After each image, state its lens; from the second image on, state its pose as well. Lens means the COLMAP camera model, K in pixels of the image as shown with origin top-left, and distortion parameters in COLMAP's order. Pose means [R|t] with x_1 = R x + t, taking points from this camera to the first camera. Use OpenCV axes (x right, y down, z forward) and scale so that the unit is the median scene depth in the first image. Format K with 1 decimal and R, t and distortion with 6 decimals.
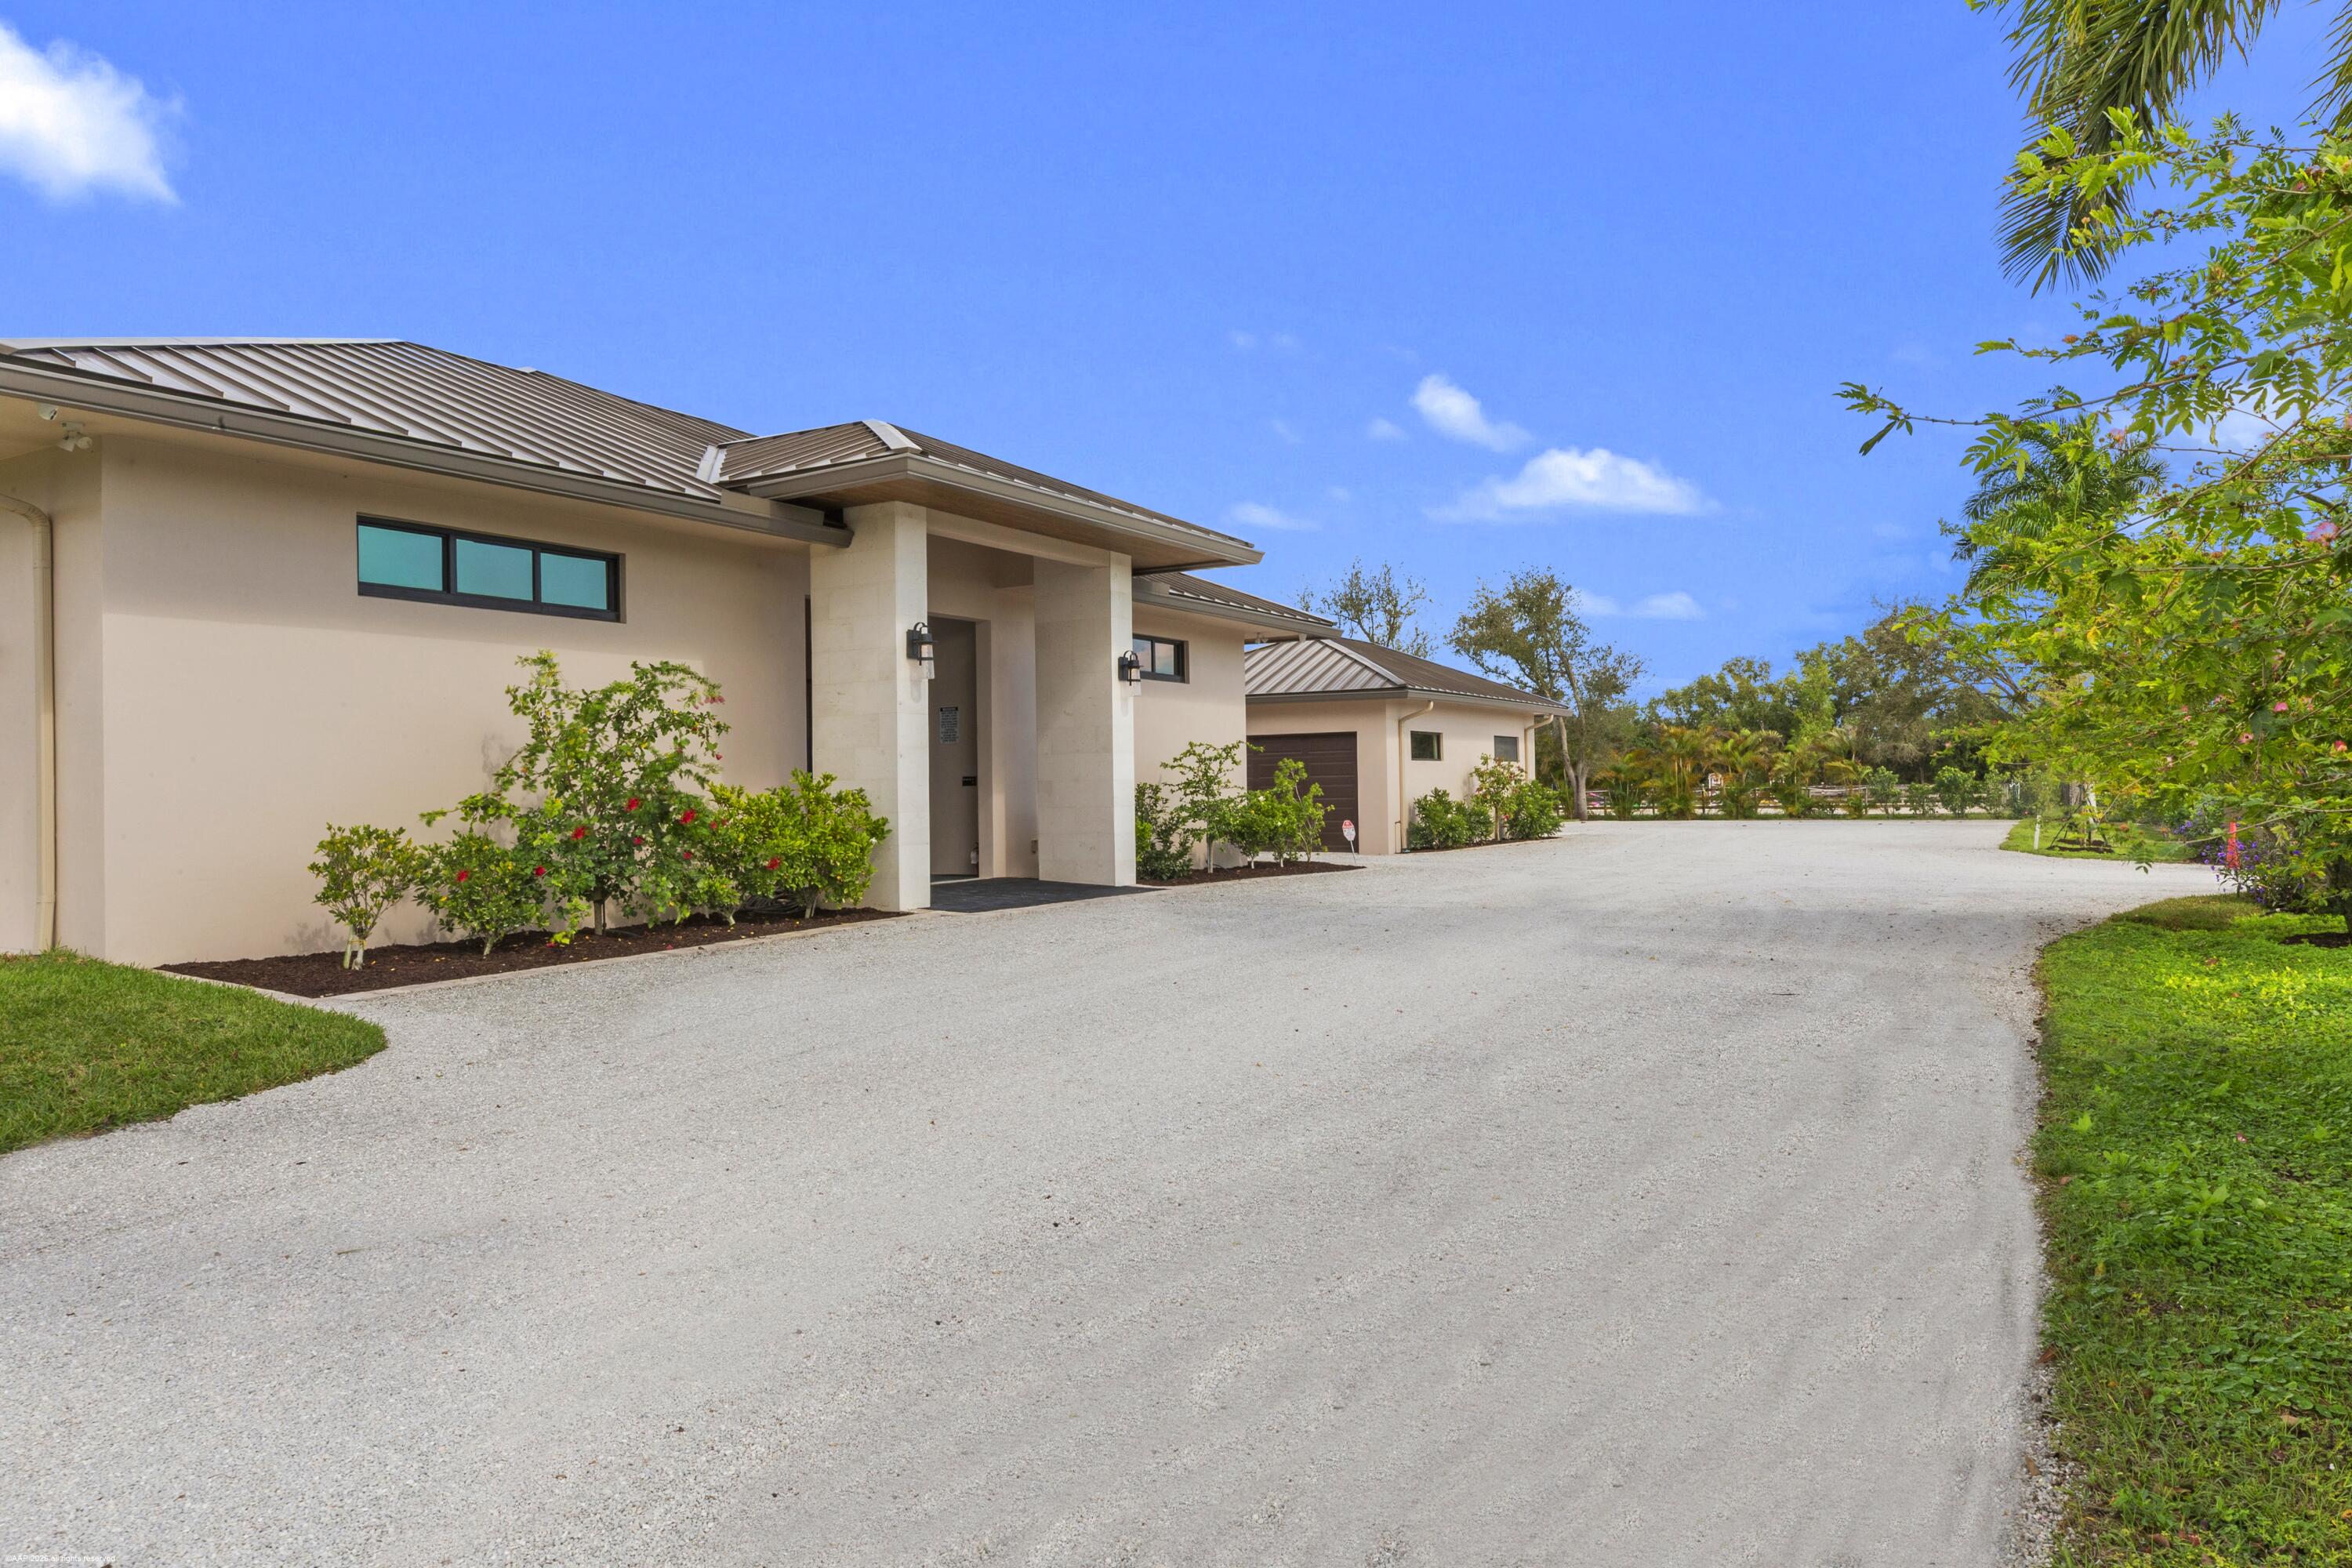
lens RADIAL K [[1547.6, 0, 1175.1], [0, 1547.6, 783.7], [0, 0, 1]] dist [-0.000235, -0.000034]
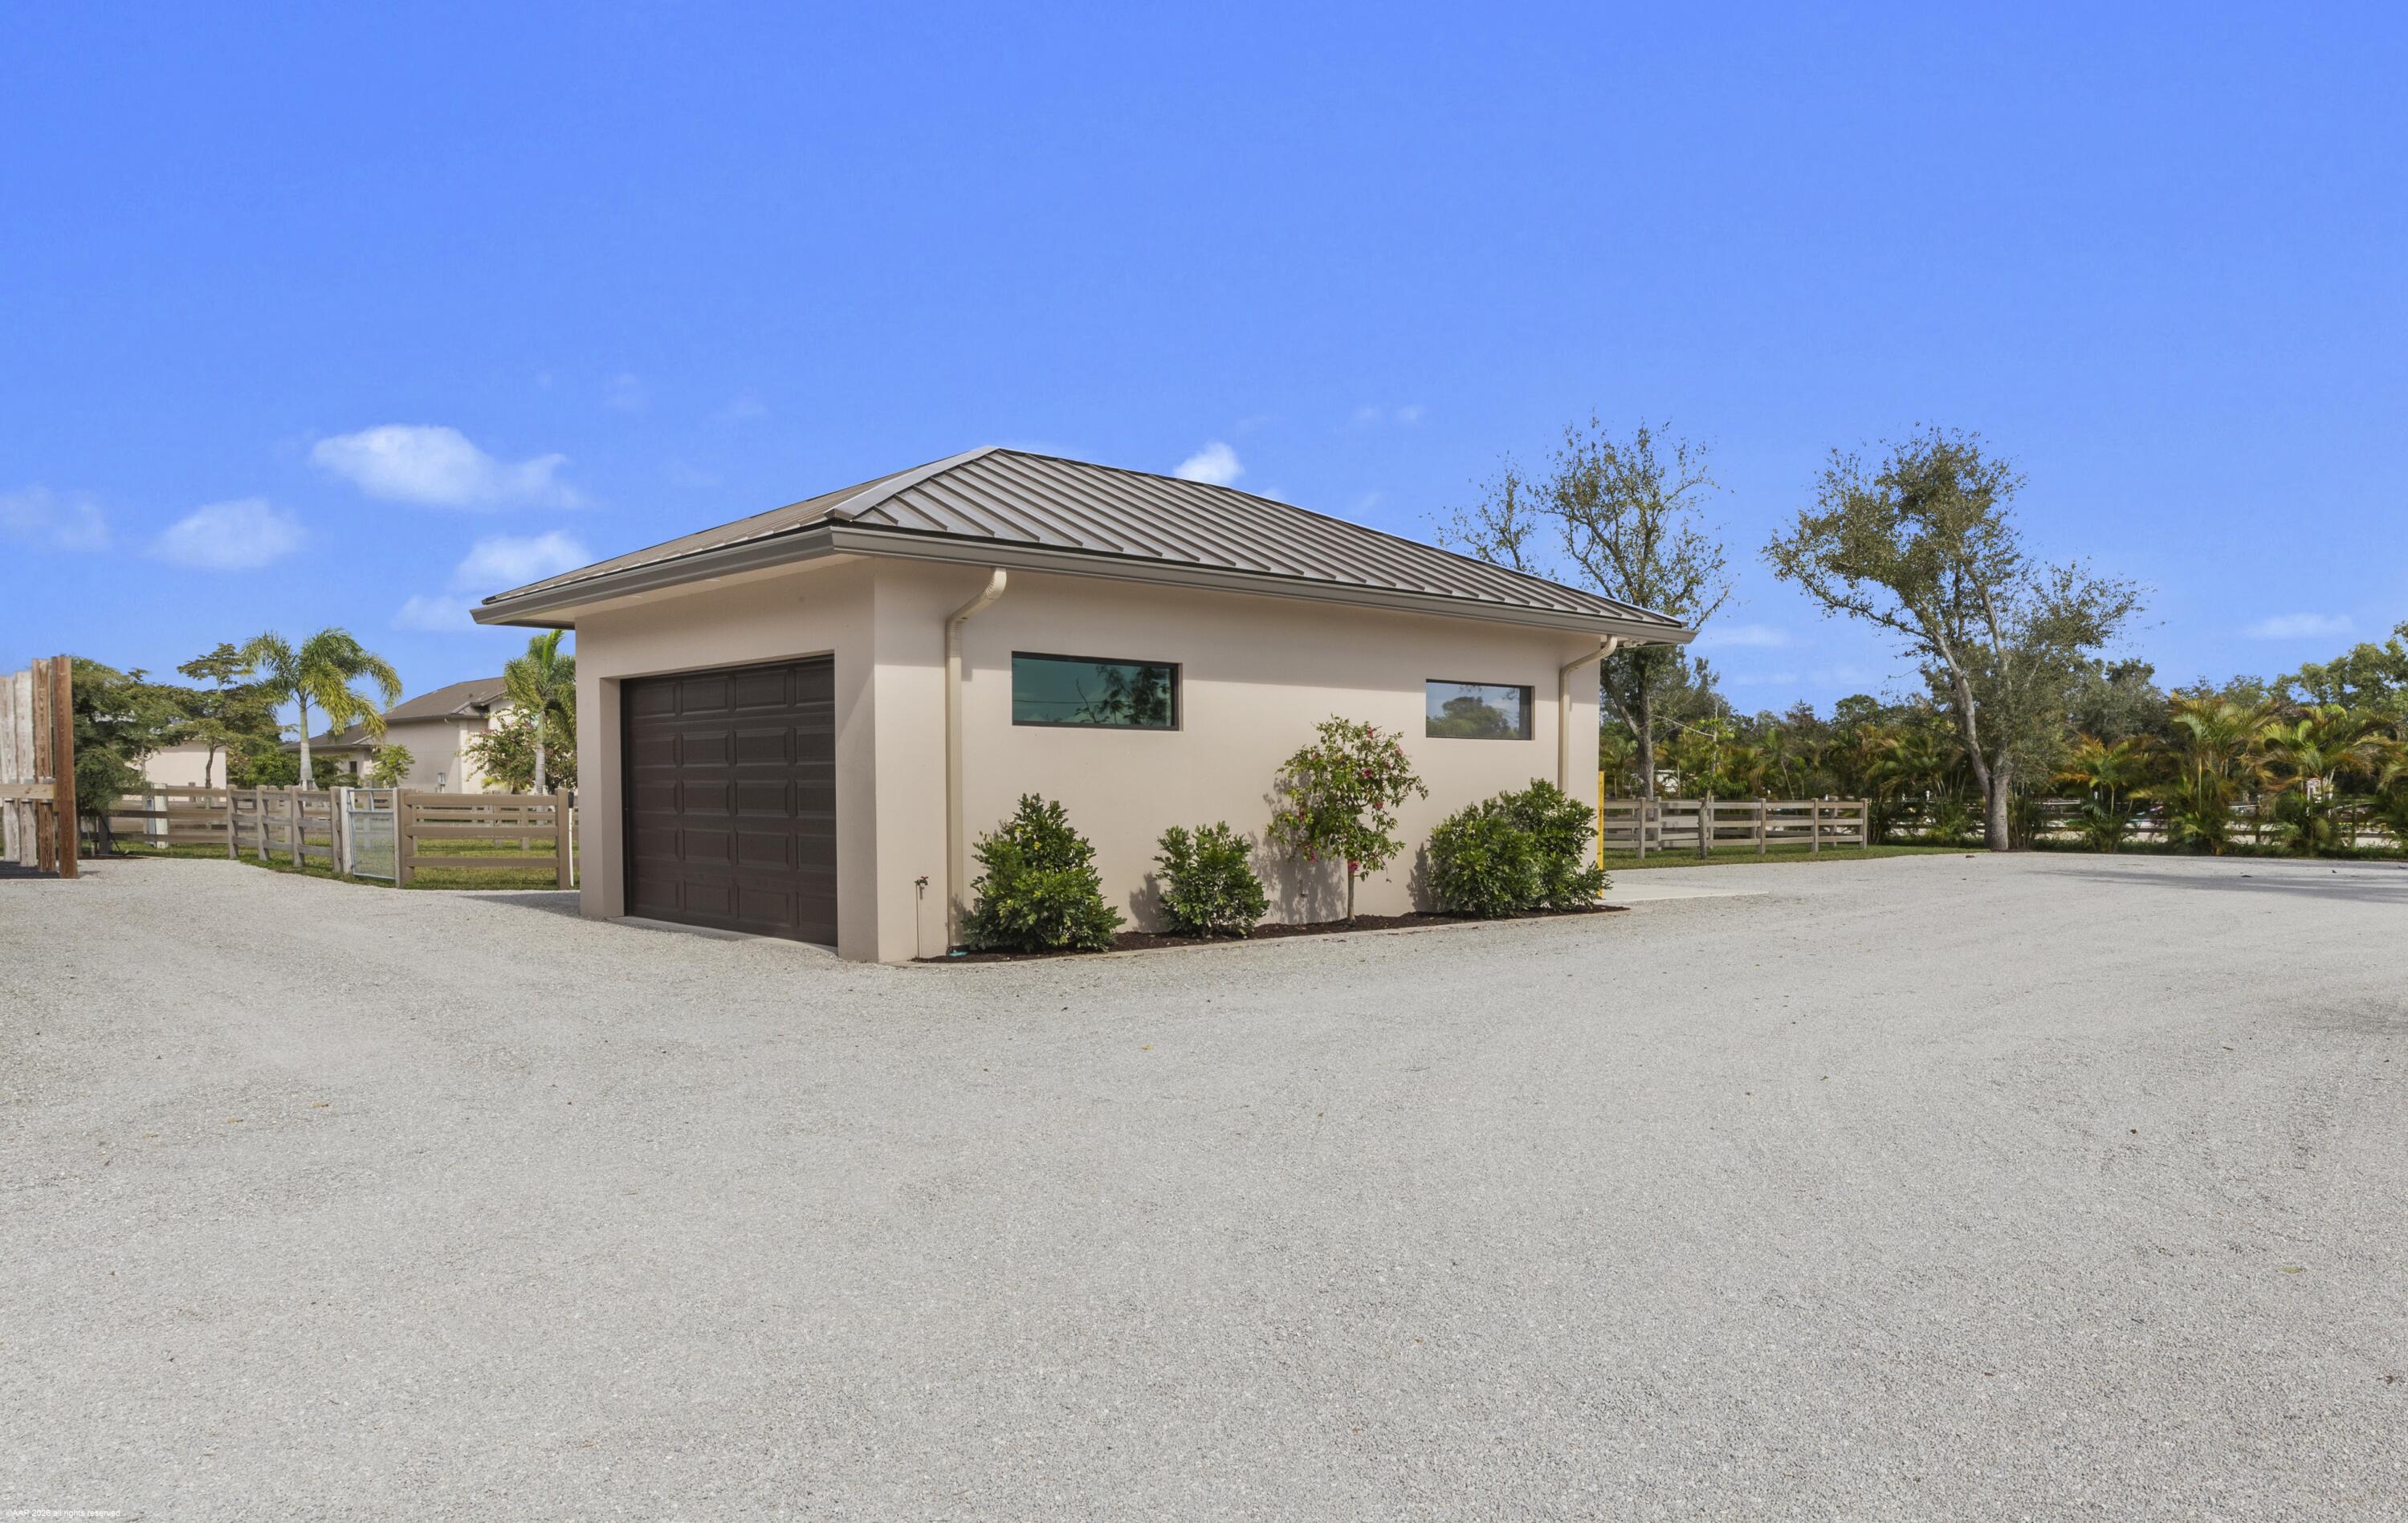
lens RADIAL K [[1714.8, 0, 1204.9], [0, 1714.8, 763.0], [0, 0, 1]] dist [-0.004107, 0.000204]
pose [[0.961889, 0.016102, -0.272965, 0.136041], [-0.017854, 0.999833, -0.003933, -0.002553], [0.272856, 0.008657, 0.962016, 0.256573]]
